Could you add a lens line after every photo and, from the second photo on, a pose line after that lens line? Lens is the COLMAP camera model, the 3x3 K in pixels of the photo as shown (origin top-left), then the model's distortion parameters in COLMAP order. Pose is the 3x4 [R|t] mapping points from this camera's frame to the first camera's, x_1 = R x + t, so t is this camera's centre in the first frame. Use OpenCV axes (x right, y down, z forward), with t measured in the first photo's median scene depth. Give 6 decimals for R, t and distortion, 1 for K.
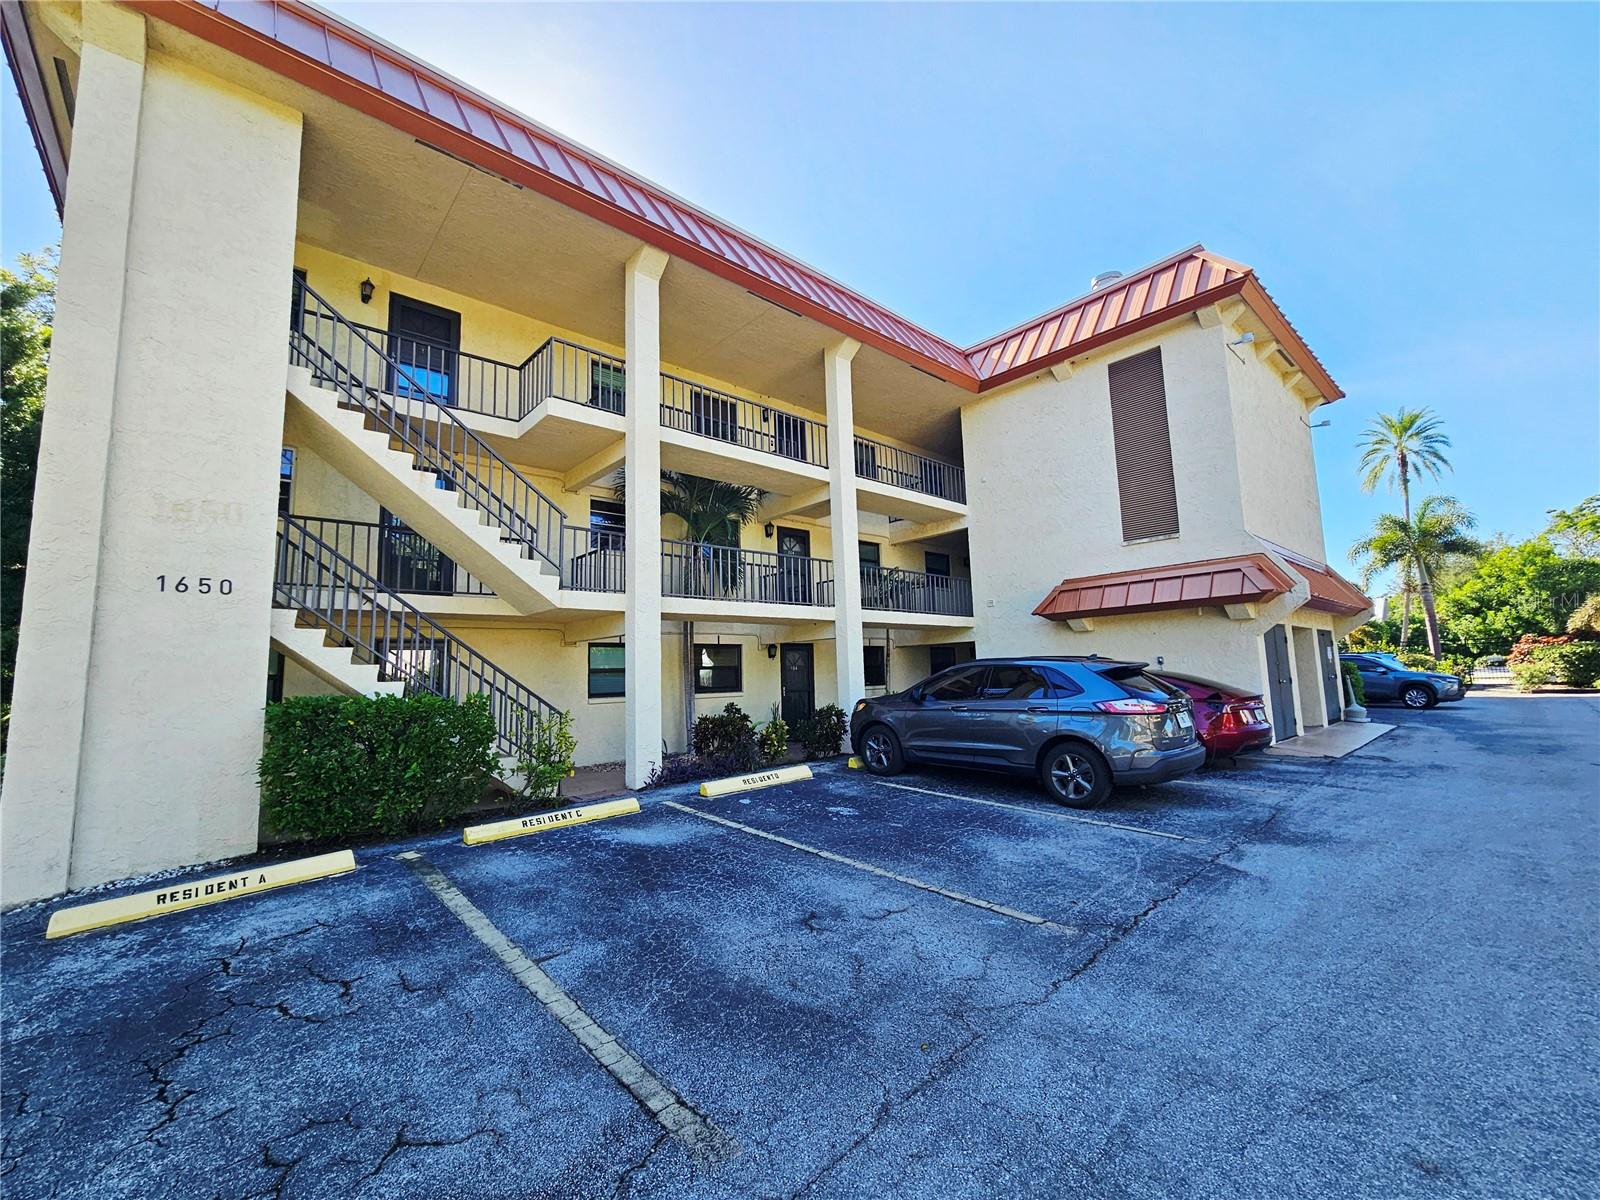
lens RADIAL K [[648.5, 0, 800.0], [0, 648.5, 600.0], [0, 0, 1]] dist [0.000396, 0.000040]
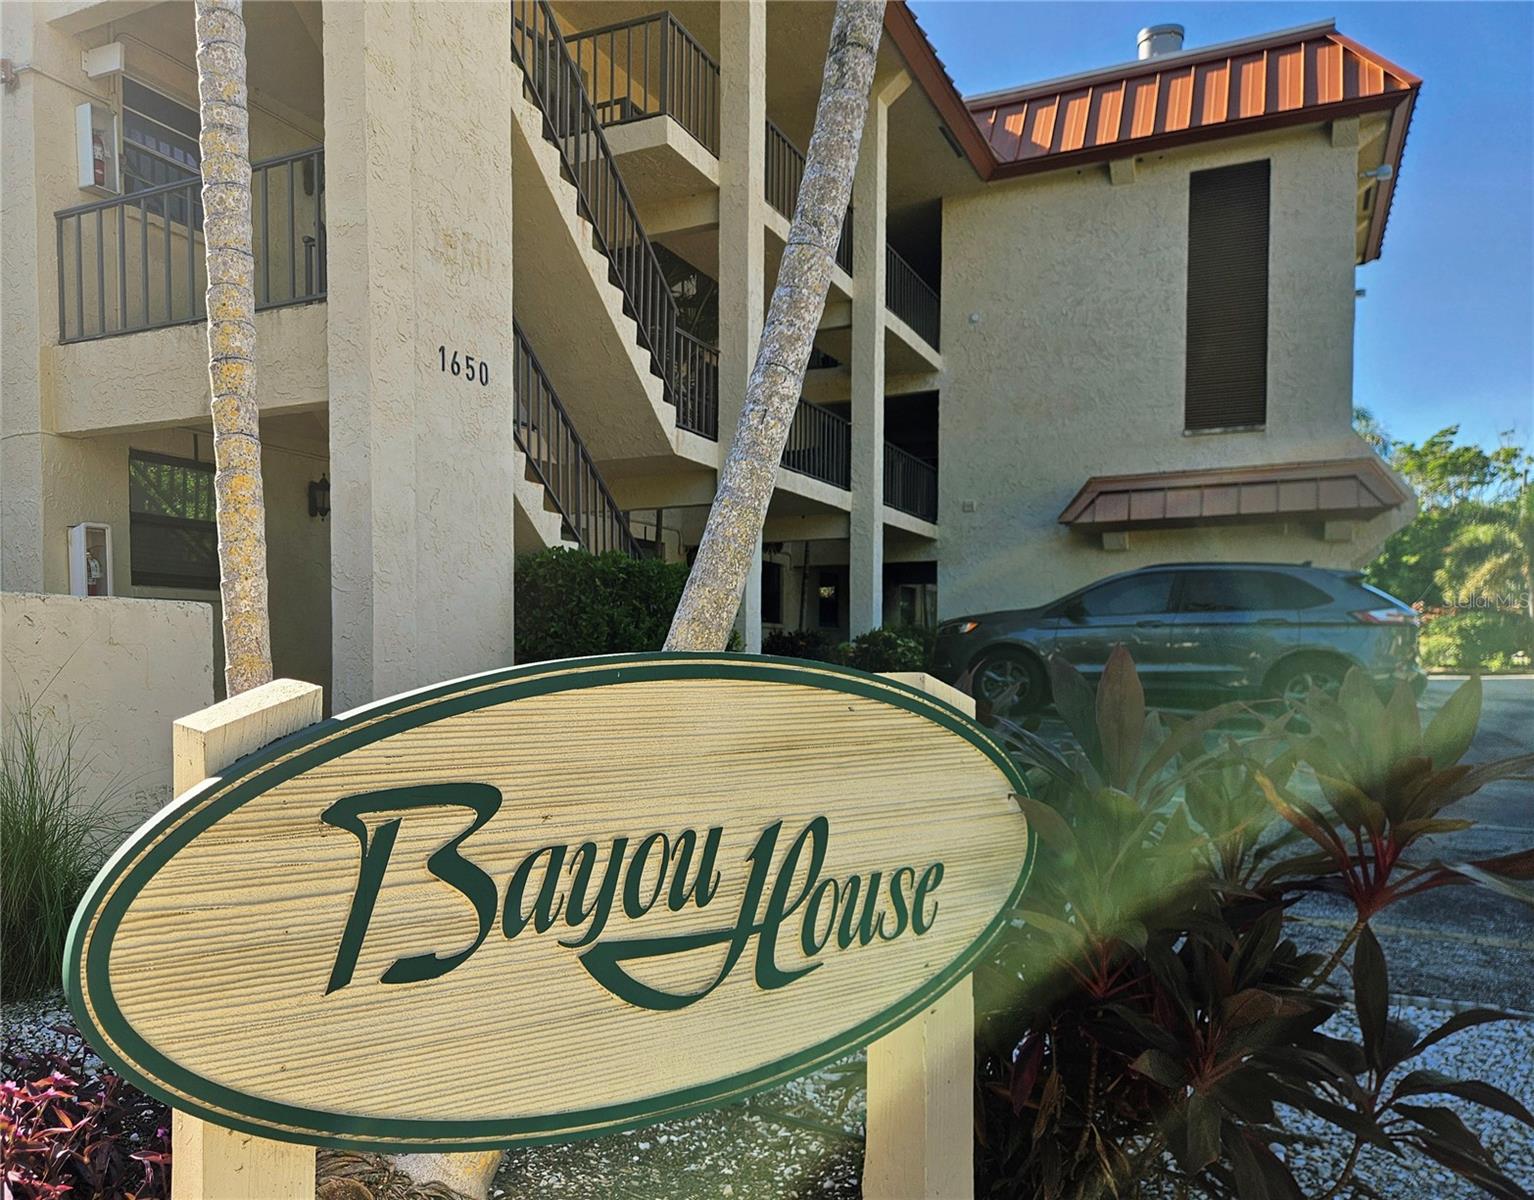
lens RADIAL K [[1126.7, 0, 766.6], [0, 1126.7, 670.6], [0, 0, 1]] dist [-0.000978, -0.000159]
pose [[0.944927, 0.015681, 0.326905, -0.373539], [-0.062110, 0.989292, 0.132076, 0.041677], [-0.321333, -0.145107, 0.935783, -0.079604]]
